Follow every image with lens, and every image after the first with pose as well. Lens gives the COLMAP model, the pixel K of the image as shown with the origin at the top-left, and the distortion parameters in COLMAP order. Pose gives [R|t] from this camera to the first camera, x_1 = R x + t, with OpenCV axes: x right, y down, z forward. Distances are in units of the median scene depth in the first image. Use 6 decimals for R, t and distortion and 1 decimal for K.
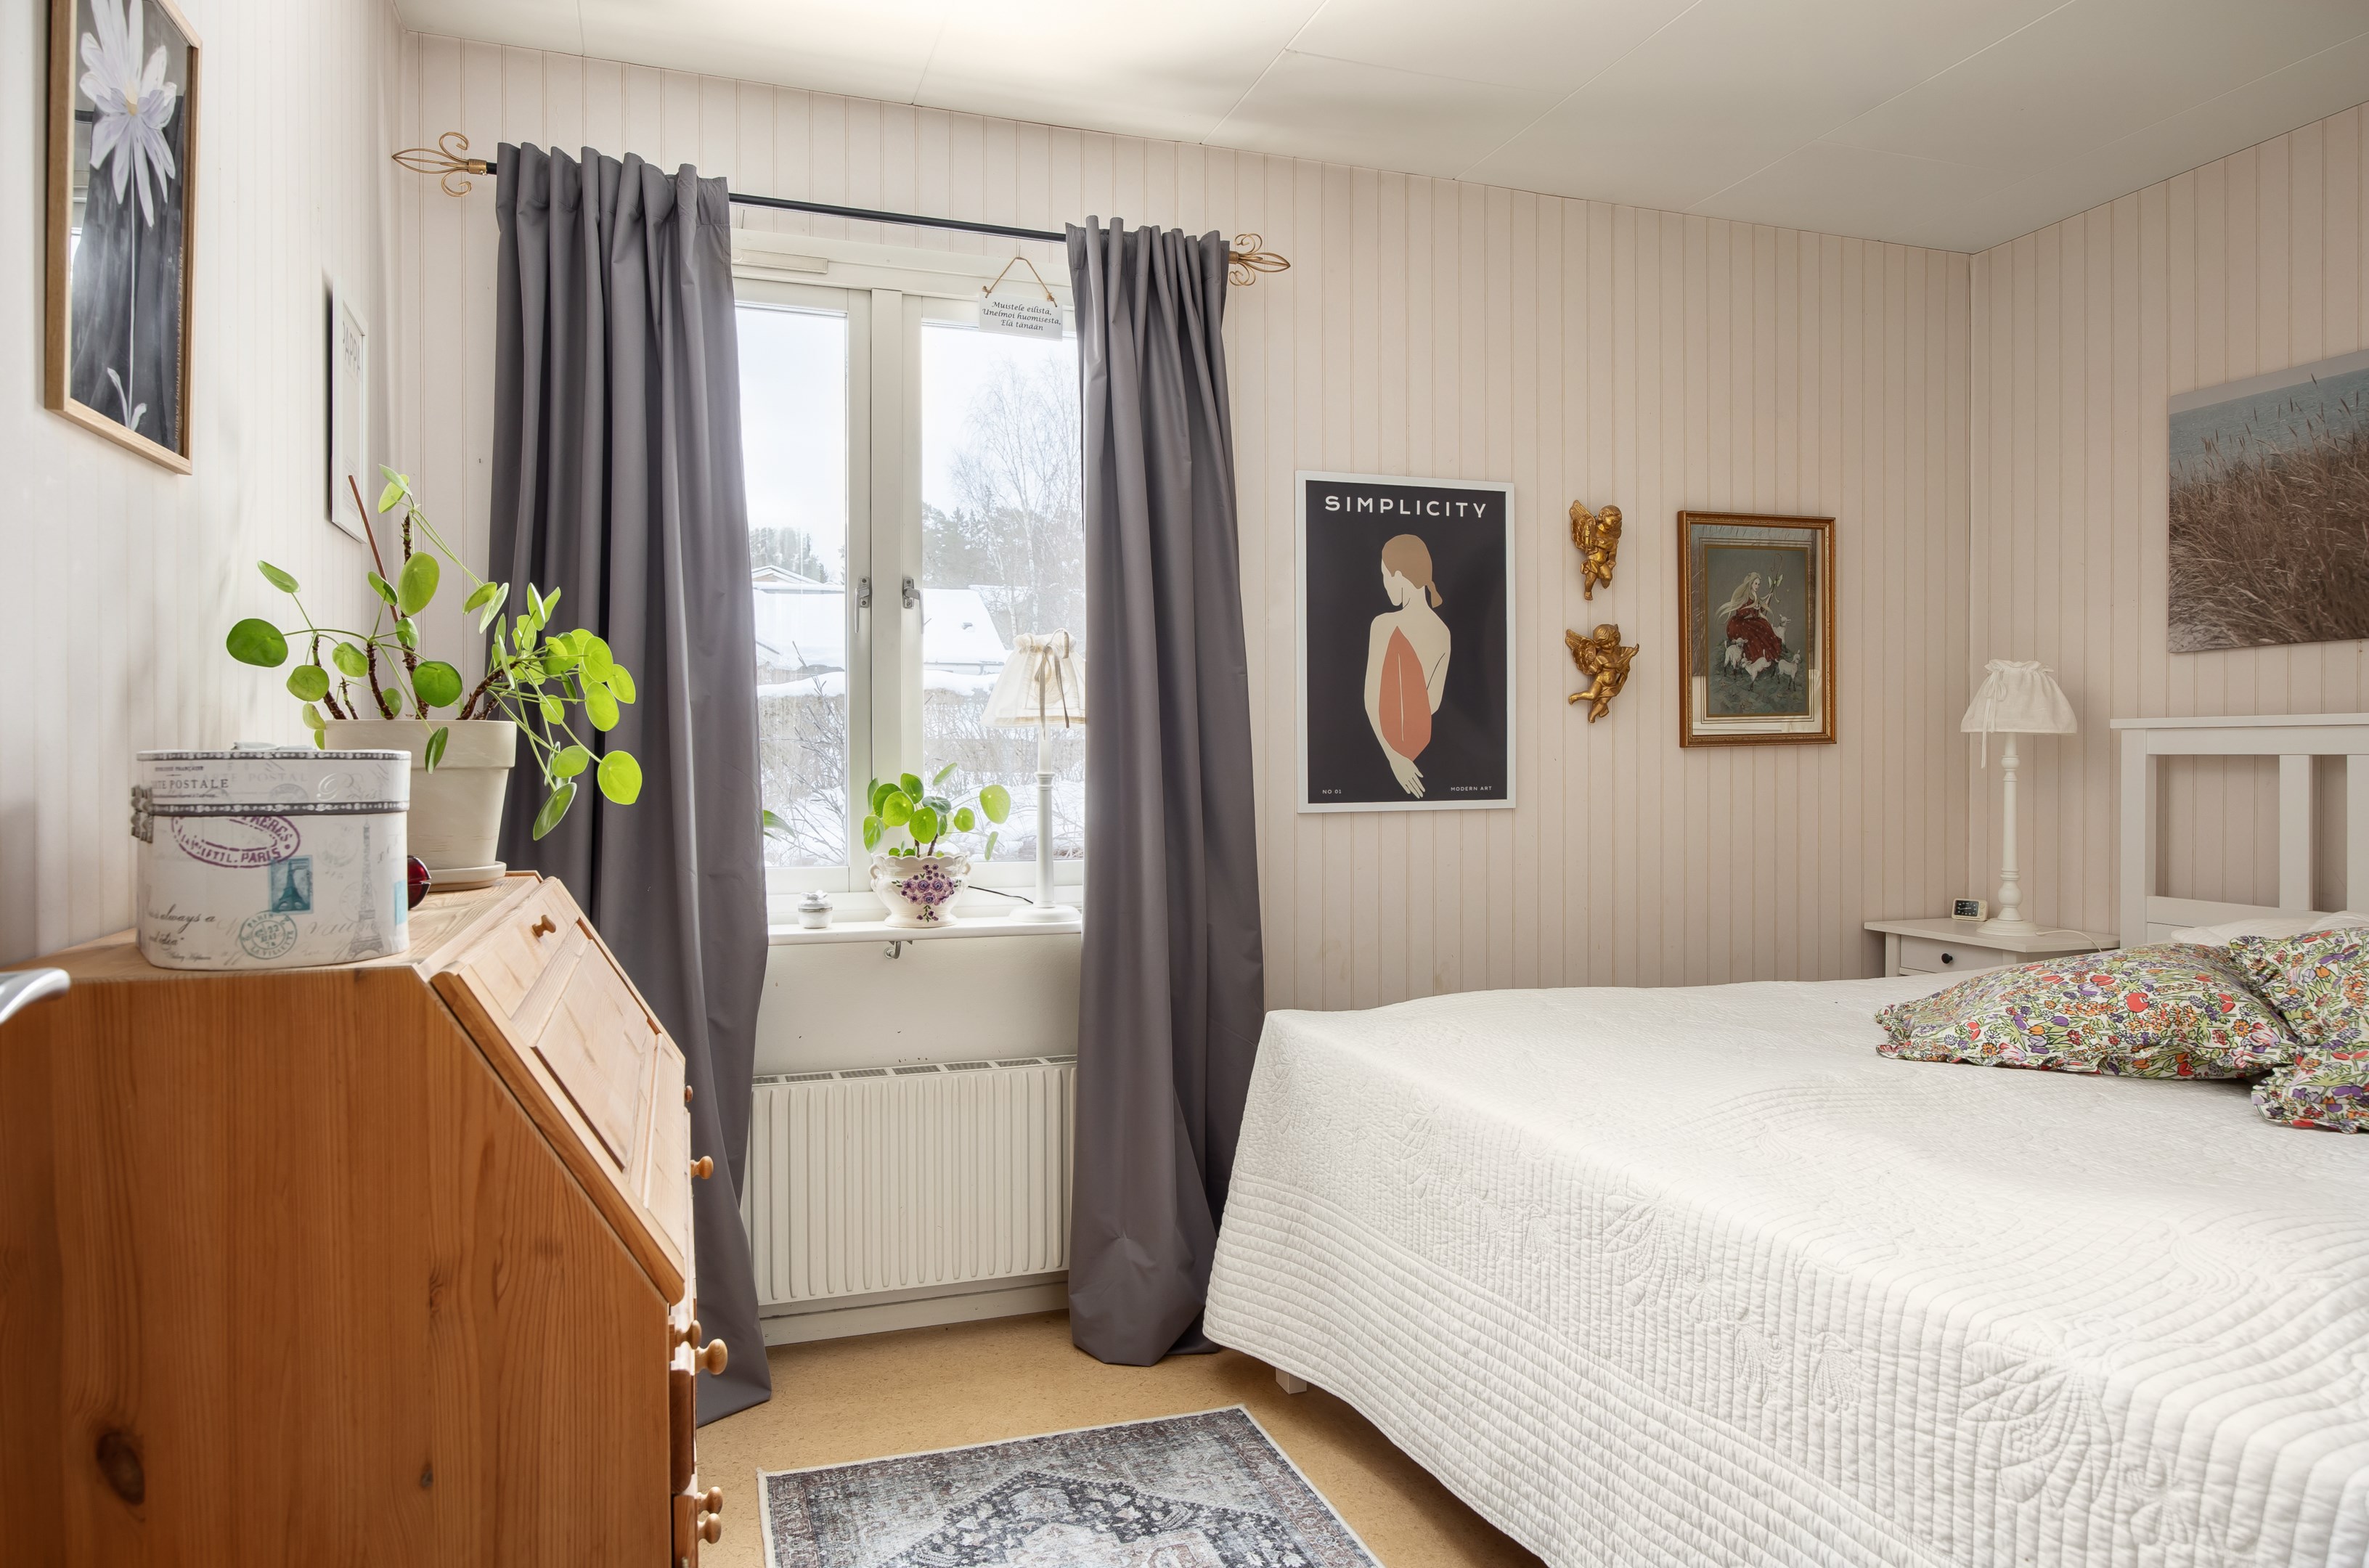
lens RADIAL K [[1458.7, 0, 1184.7], [0, 1458.7, 774.0], [0, 0, 1]] dist [-0.005977, -0.000218]
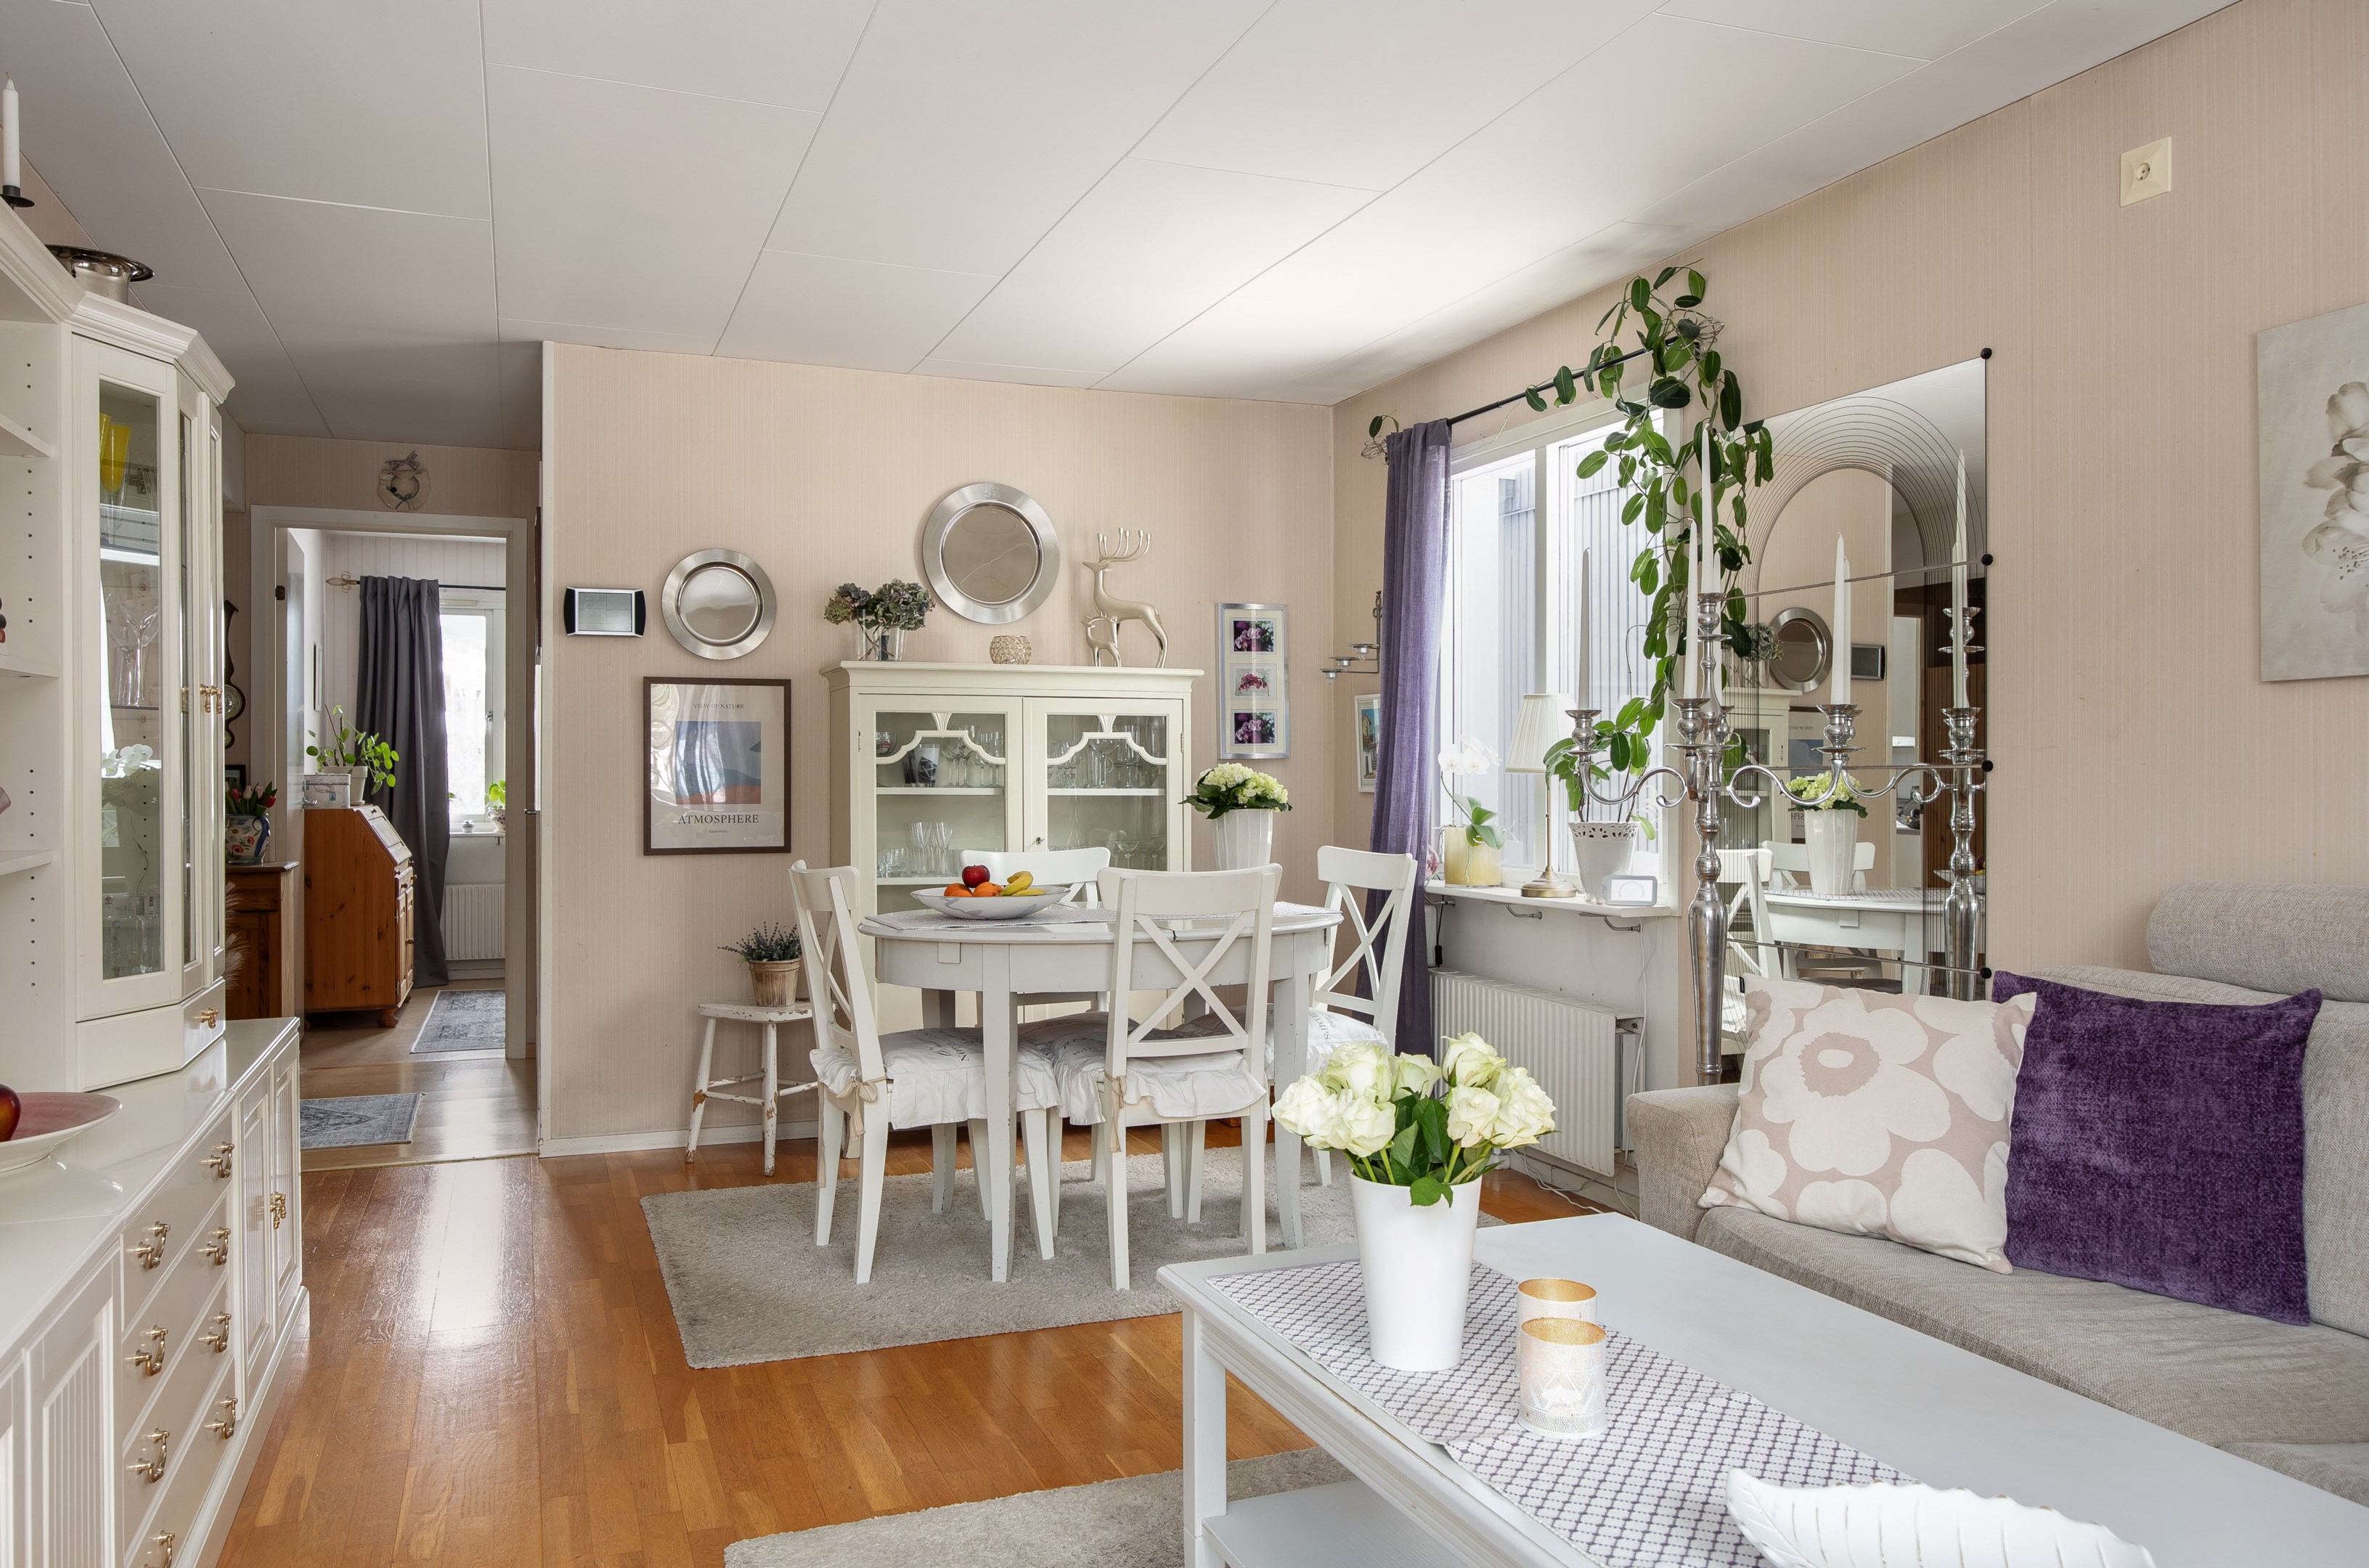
lens RADIAL K [[1700.3, 0, 1183.3], [0, 1700.3, 783.7], [0, 0, 1]] dist [-0.007907, -0.001710]
pose [[0.999635, 0.001419, 0.026997, 1.545473], [-0.001339, 0.999995, -0.002967, 0.022124], [-0.027001, 0.002930, 0.999631, -3.471995]]
